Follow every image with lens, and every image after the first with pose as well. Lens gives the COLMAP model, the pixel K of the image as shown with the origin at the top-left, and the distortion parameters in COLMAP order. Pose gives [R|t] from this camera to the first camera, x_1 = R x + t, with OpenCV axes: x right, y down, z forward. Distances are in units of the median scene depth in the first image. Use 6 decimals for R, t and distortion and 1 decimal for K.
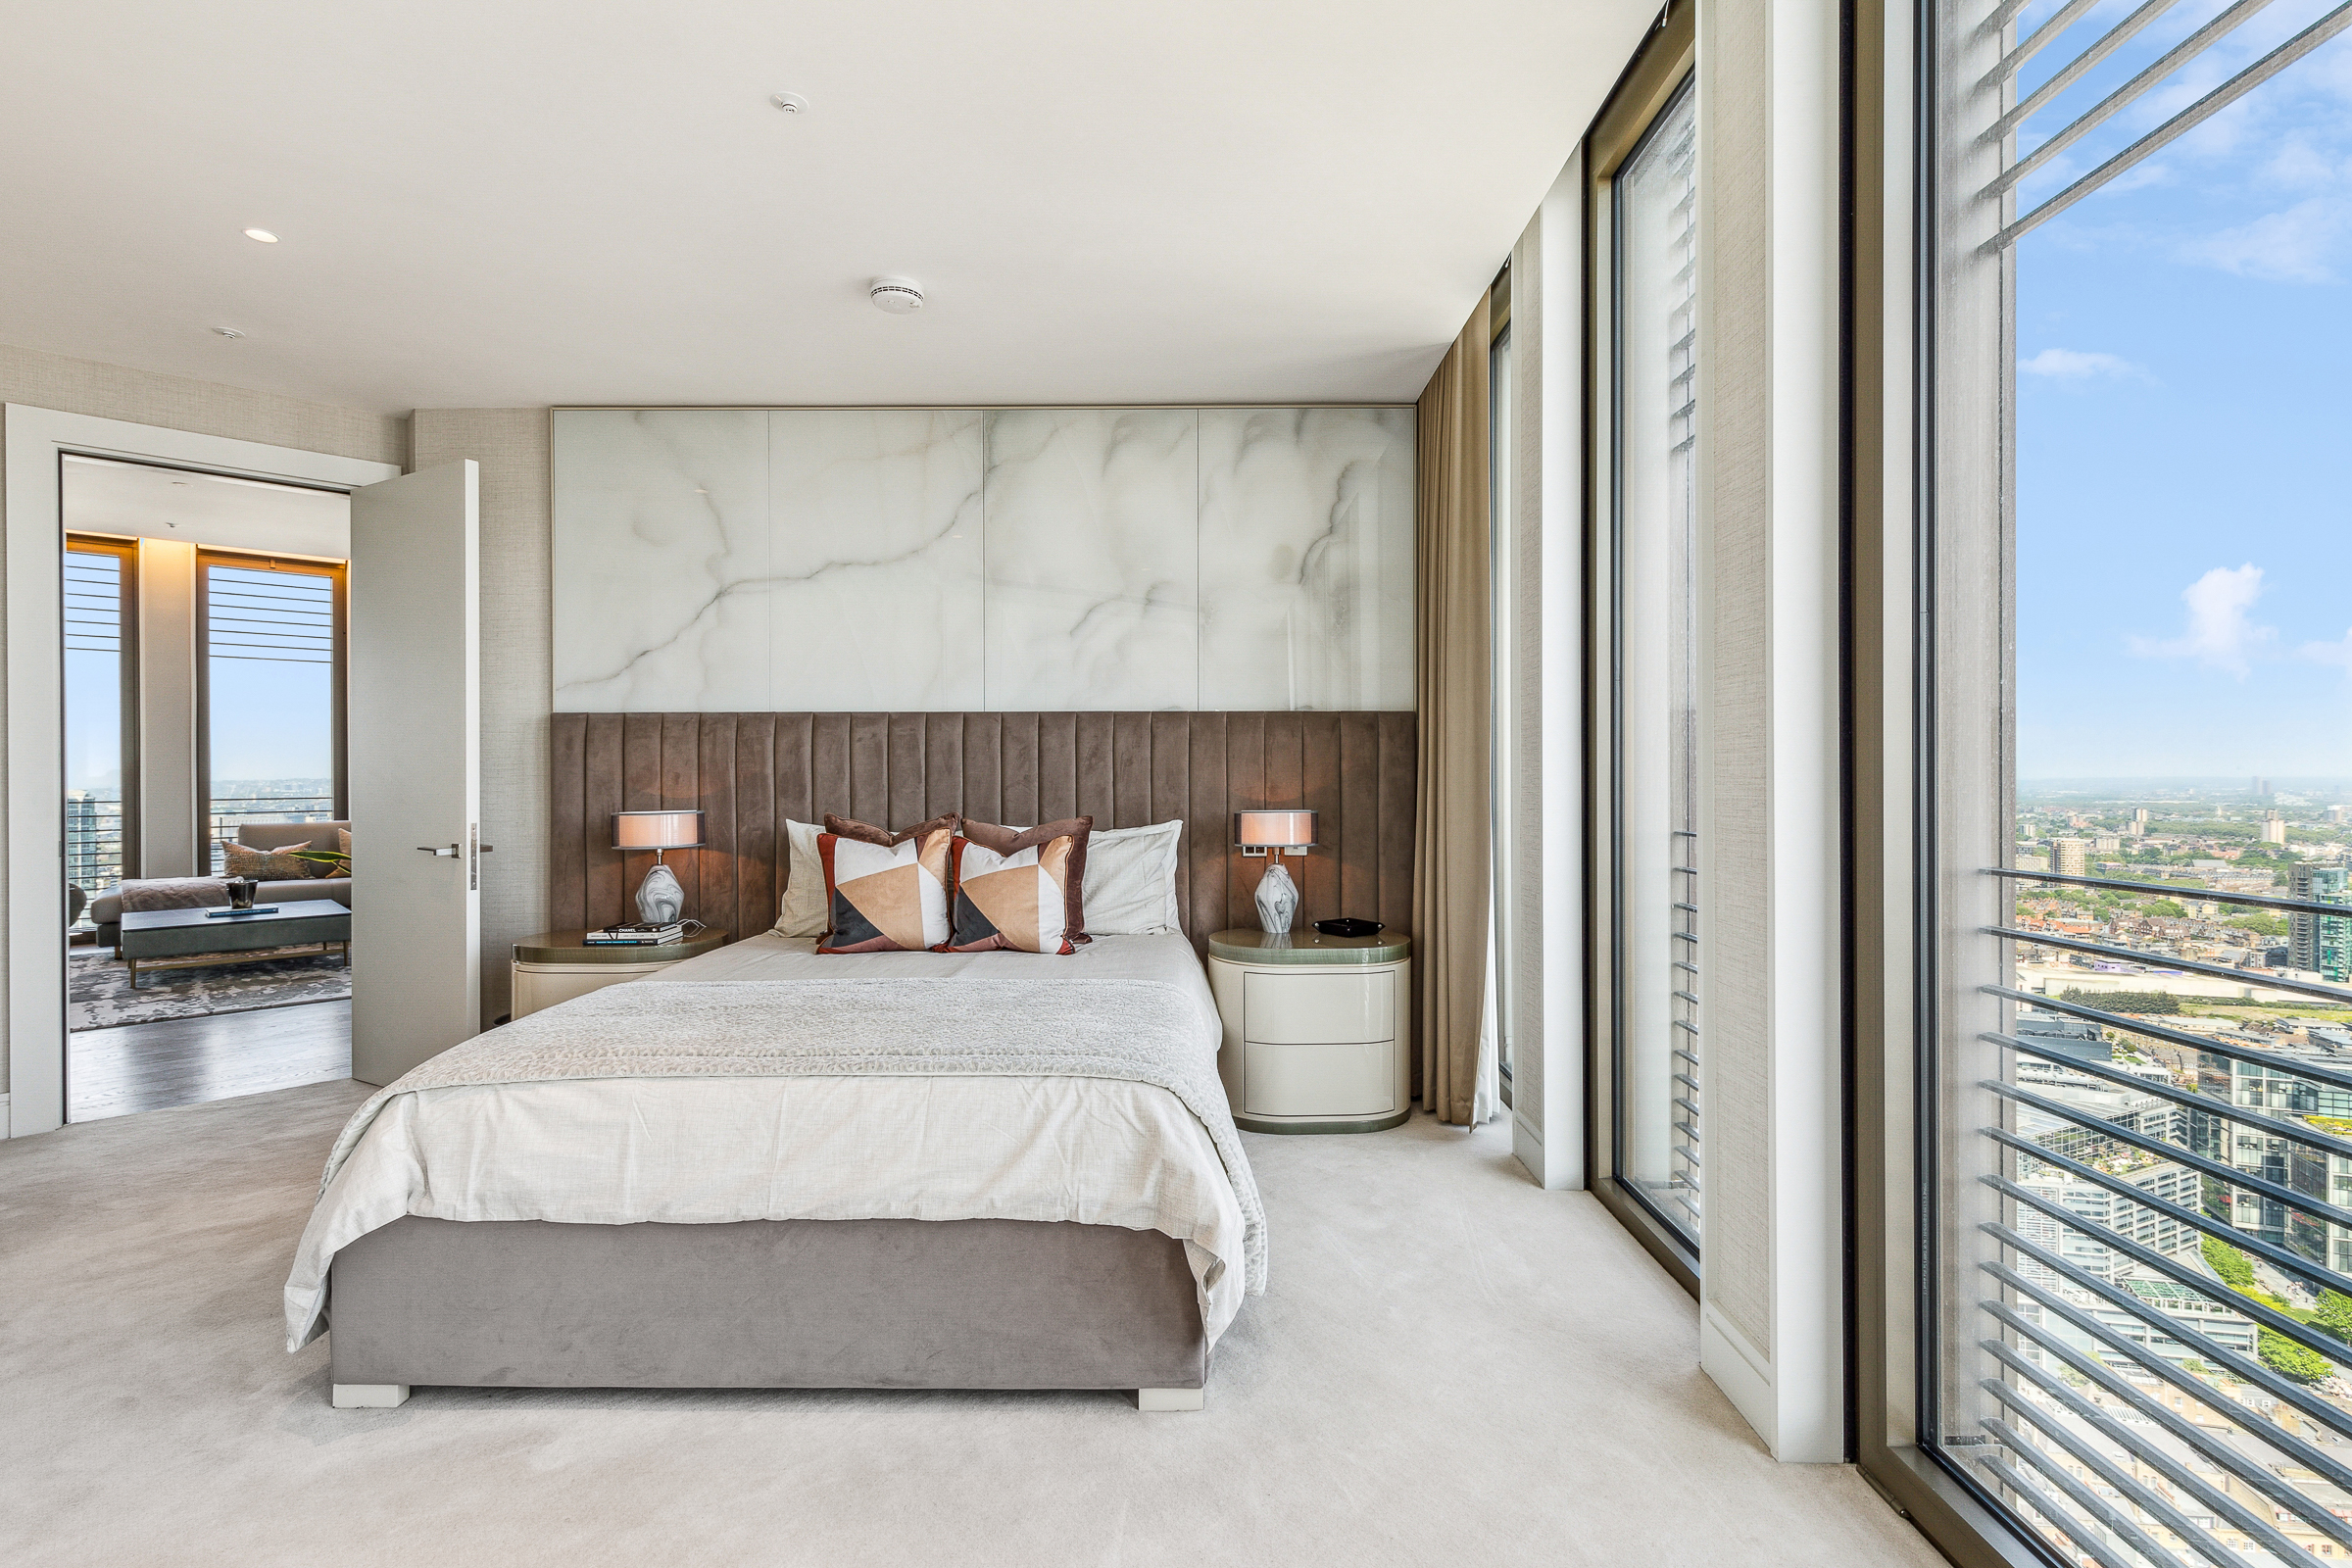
lens RADIAL K [[1054.5, 0, 1180.2], [0, 1054.5, 770.9], [0, 0, 1]] dist [-0.000581, 0.000004]
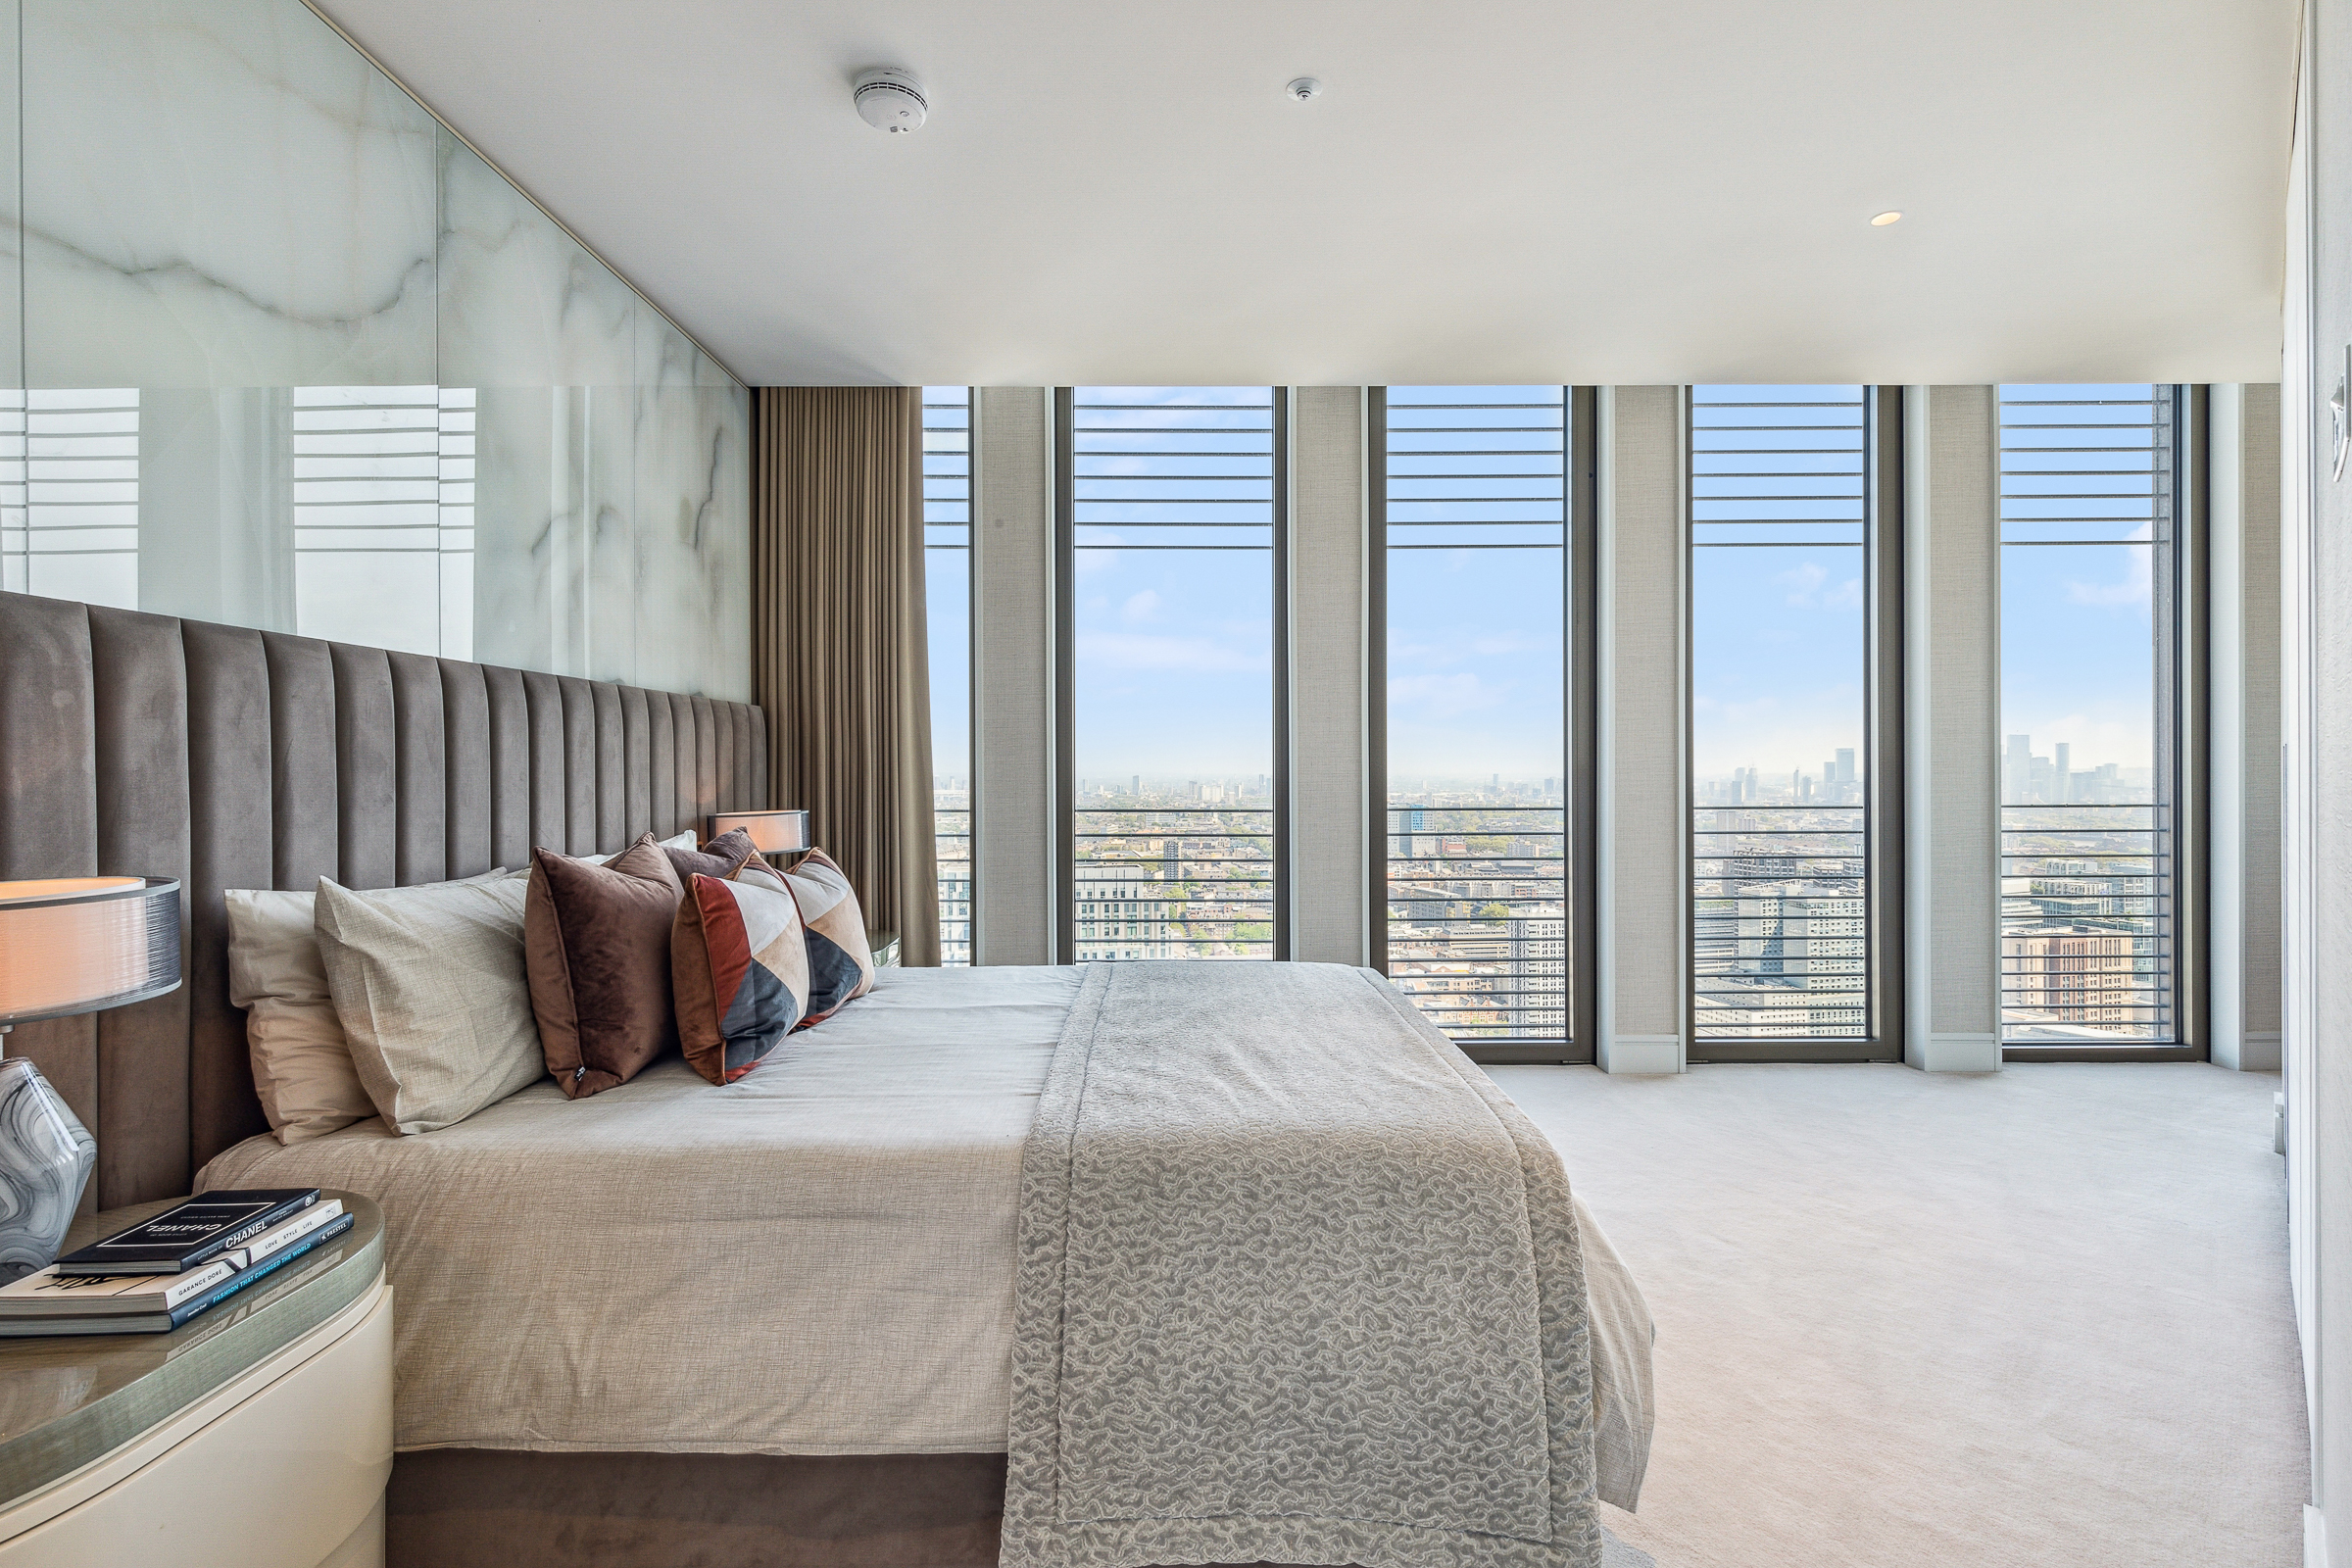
lens RADIAL K [[1054.5, 0, 1180.2], [0, 1054.5, 770.9], [0, 0, 1]] dist [-0.000581, 0.000004]
pose [[0.007363, 0.000930, 0.999972, -0.745196], [-0.008781, 0.999961, -0.000865, 0.000938], [-0.999934, -0.008774, 0.007371, 0.597880]]
